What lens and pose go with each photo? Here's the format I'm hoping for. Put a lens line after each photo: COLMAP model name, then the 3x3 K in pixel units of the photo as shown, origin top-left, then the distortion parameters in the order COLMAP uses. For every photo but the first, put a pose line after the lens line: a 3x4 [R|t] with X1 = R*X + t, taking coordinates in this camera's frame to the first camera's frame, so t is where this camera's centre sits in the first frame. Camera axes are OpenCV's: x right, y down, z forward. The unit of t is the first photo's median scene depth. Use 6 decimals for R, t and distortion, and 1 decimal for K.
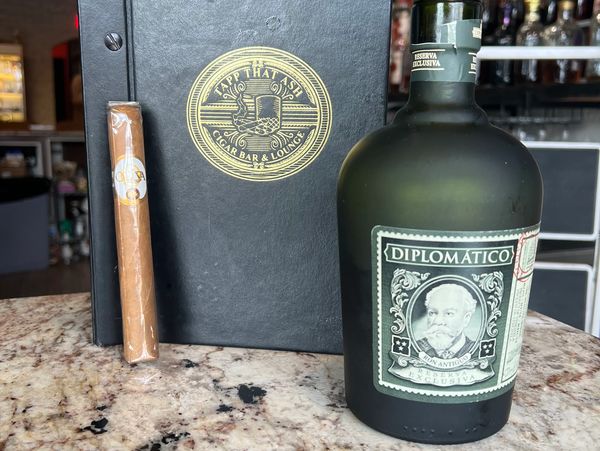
lens RADIAL K [[638.4, 0, 299.2], [0, 638.4, 234.3], [0, 0, 1]] dist [0.189313, -0.407782]
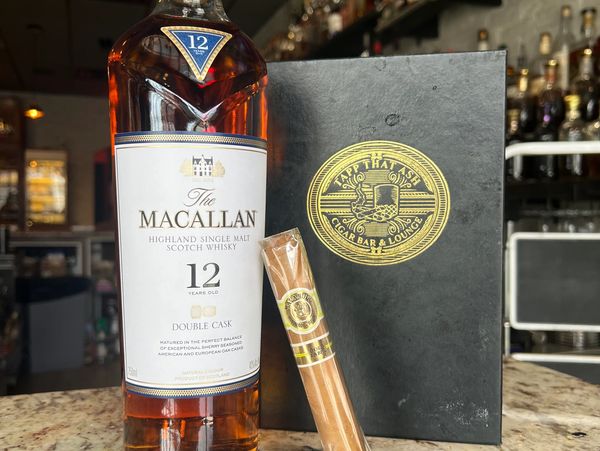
lens RADIAL K [[638.4, 0, 299.2], [0, 638.4, 234.3], [0, 0, 1]] dist [0.189313, -0.407782]
pose [[0.999391, -0.013483, -0.032184, -0.154323], [0.008513, 0.988676, -0.149826, 0.021778], [0.033840, 0.149460, 0.988188, -0.035096]]
